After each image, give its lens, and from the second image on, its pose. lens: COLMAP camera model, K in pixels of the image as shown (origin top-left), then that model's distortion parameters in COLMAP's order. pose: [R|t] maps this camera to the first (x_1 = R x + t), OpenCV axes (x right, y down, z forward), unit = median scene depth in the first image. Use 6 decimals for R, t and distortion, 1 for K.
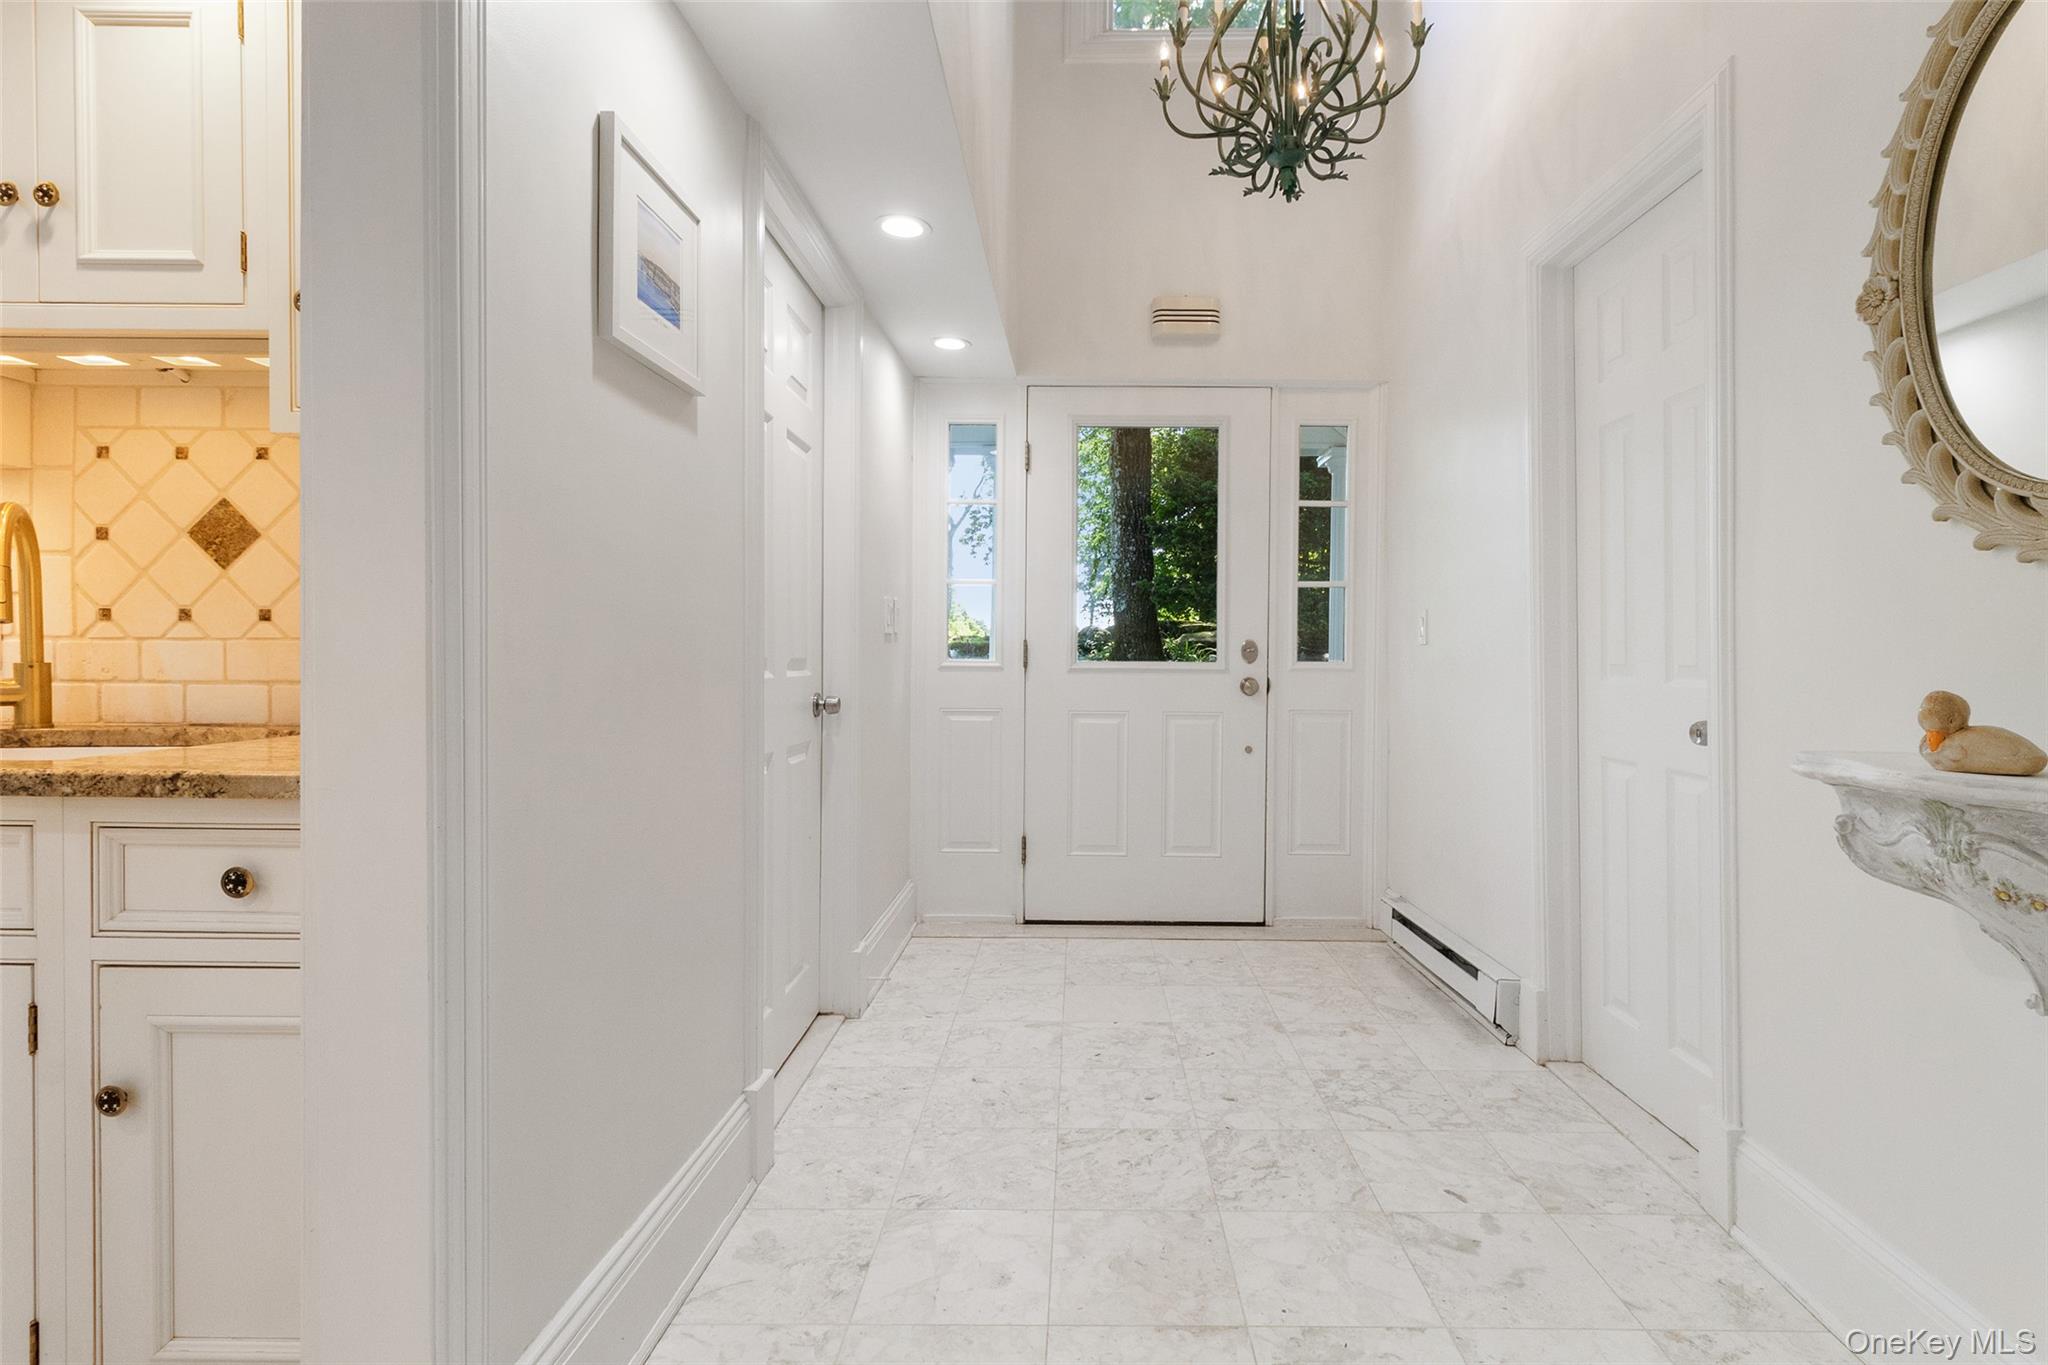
lens RADIAL K [[950.0, 0, 1034.5], [0, 950.0, 647.7], [0, 0, 1]] dist [0.006713, -0.000067]
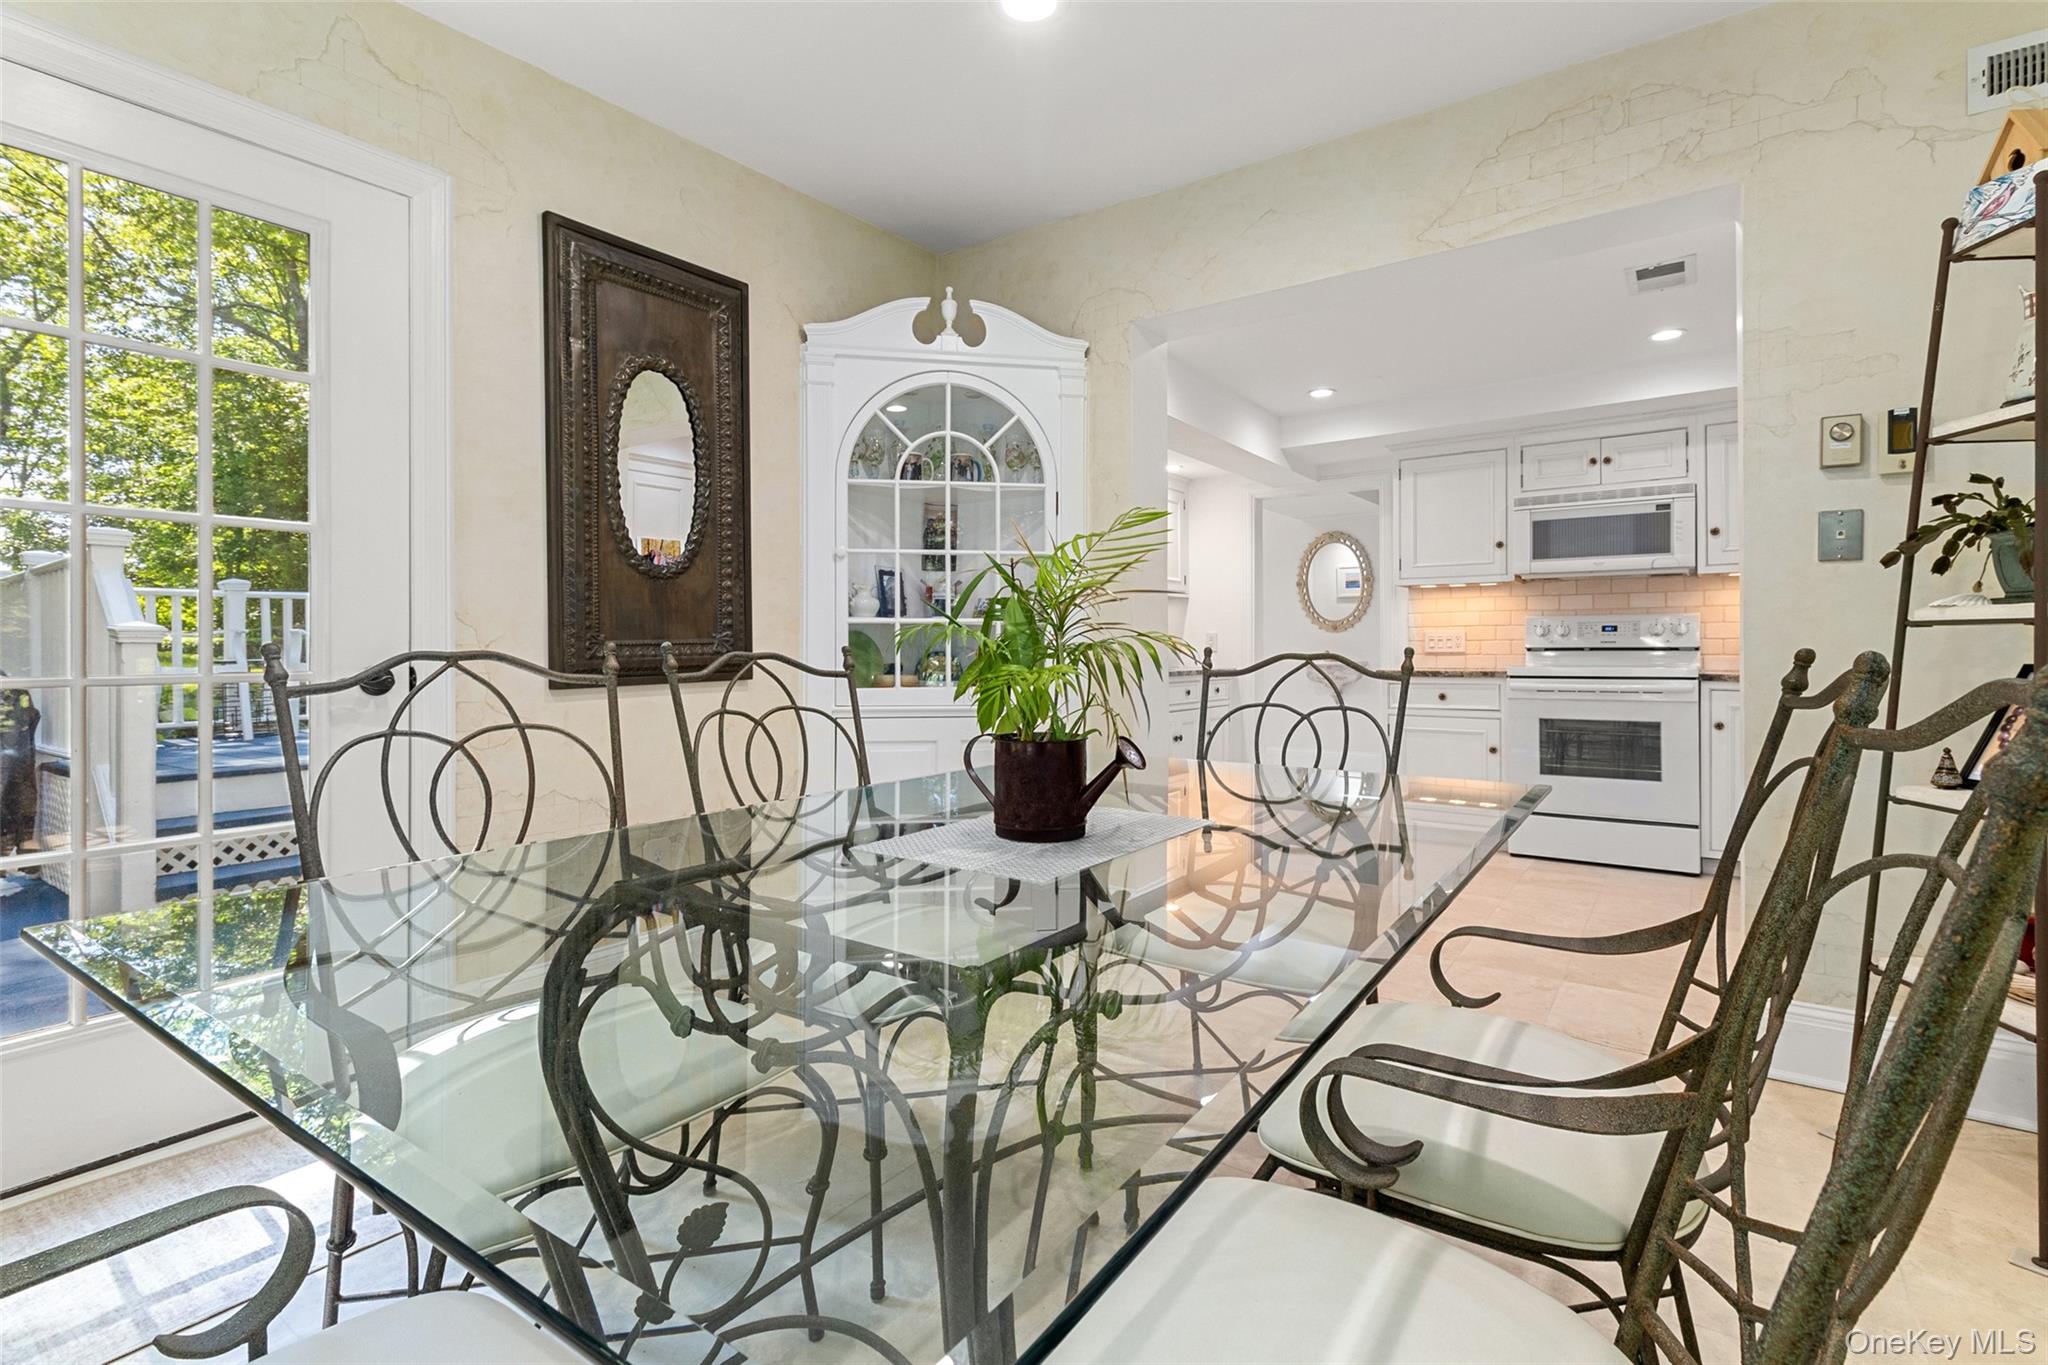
lens RADIAL K [[950.0, 0, 1034.5], [0, 950.0, 647.7], [0, 0, 1]] dist [0.006713, -0.000067]
pose [[0.588123, -0.006450, 0.808745, -4.458033], [0.012920, 0.999916, -0.001420, 0.006660], [-0.808668, 0.011285, 0.588157, -1.018497]]
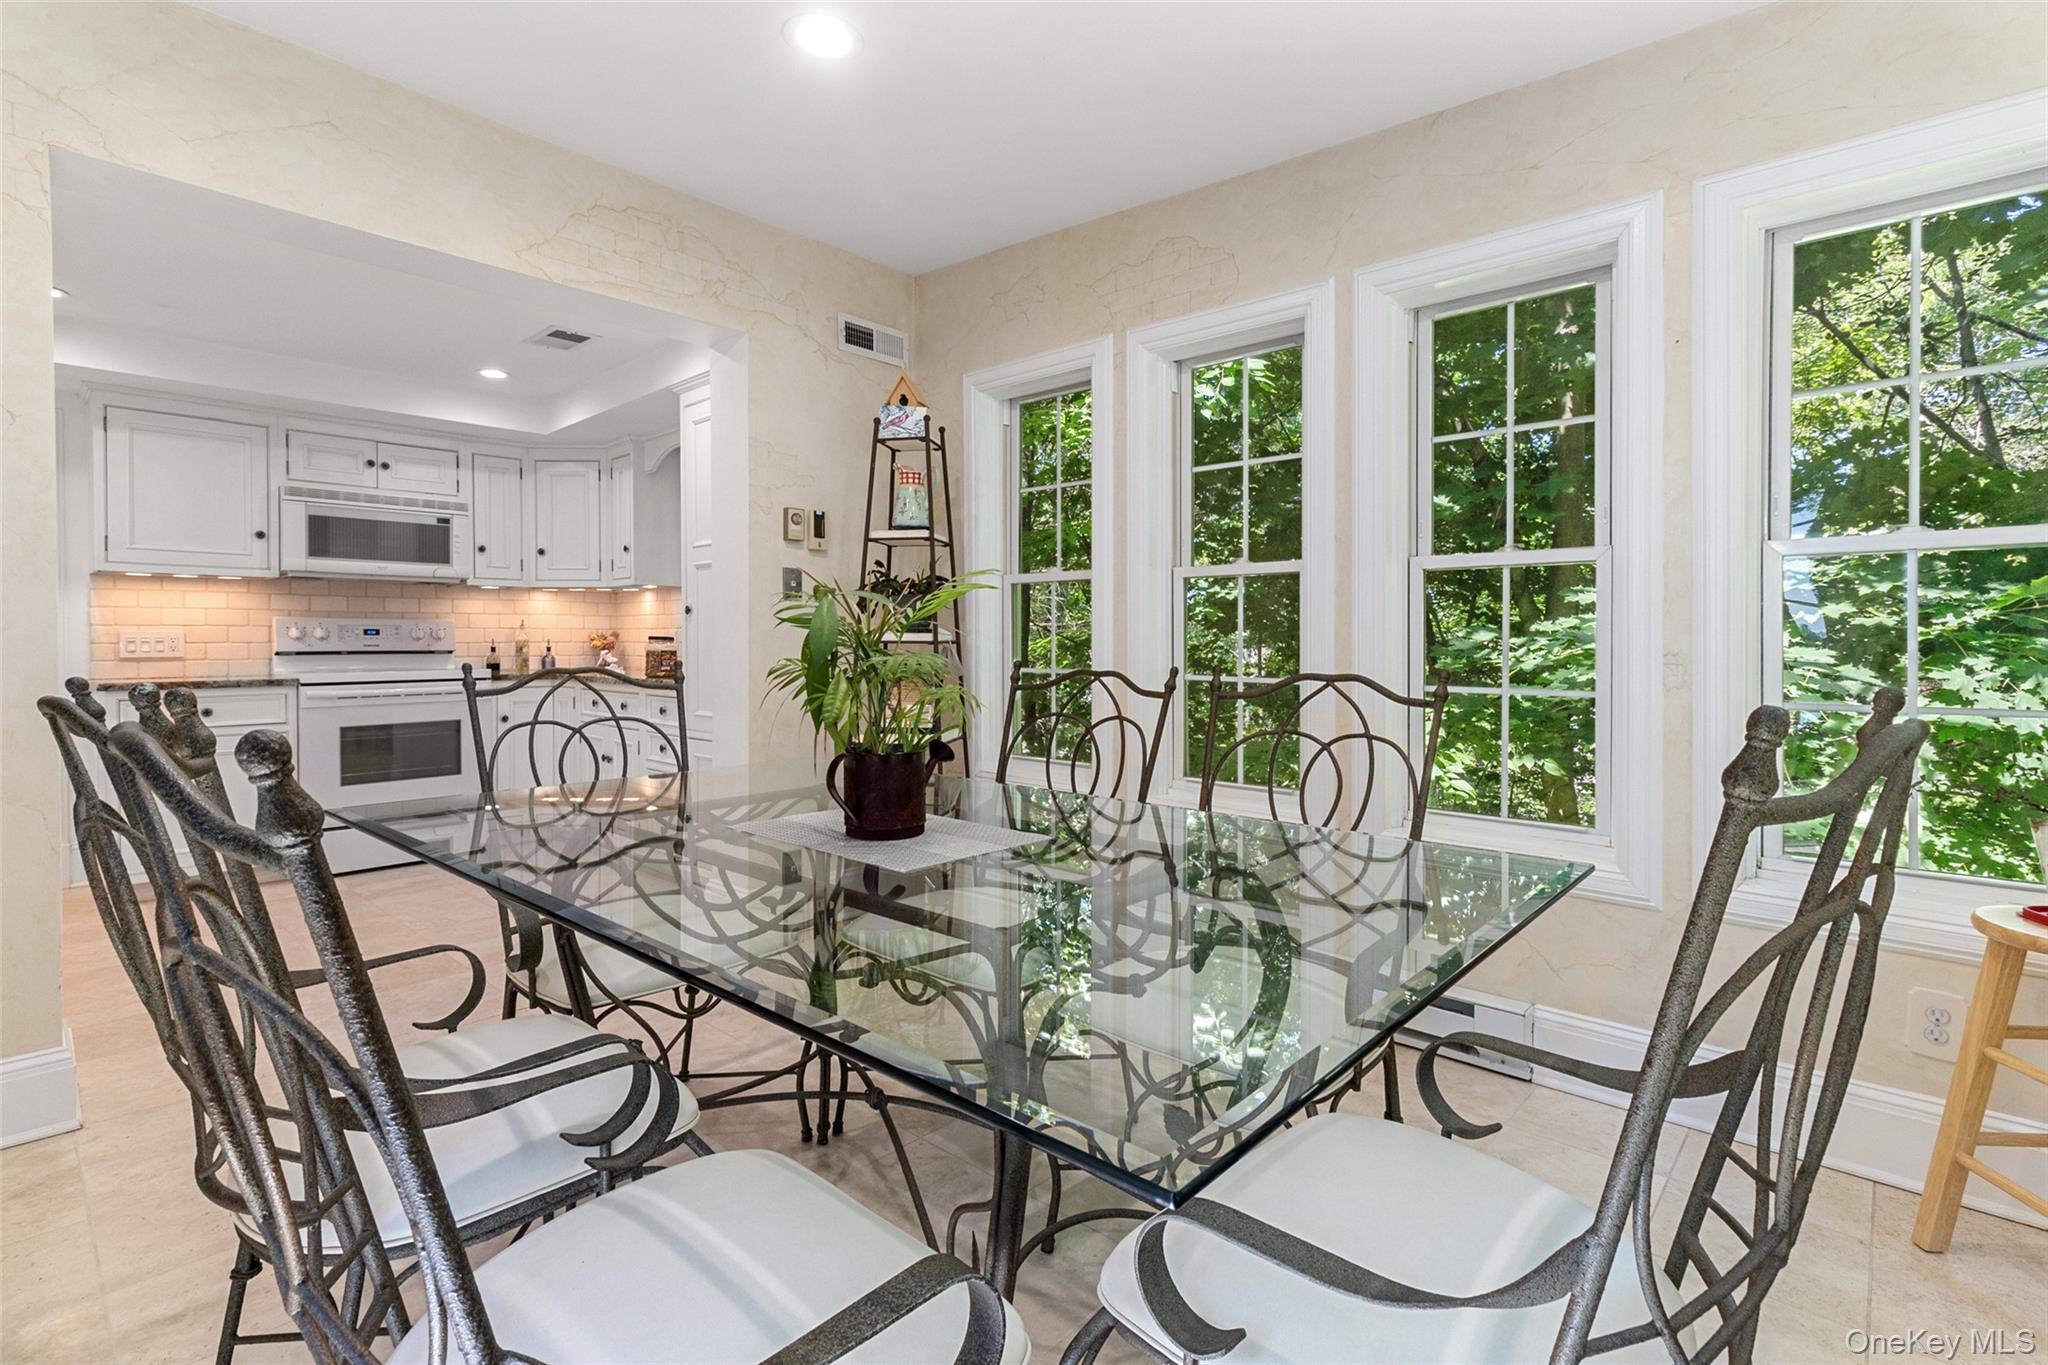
lens RADIAL K [[950.0, 0, 1034.5], [0, 950.0, 647.7], [0, 0, 1]] dist [0.006713, -0.000067]
pose [[-0.729606, -0.011263, 0.683775, -4.549228], [0.000890, 0.999848, 0.017419, -0.040739], [-0.683867, 0.013318, -0.729485, 0.166098]]
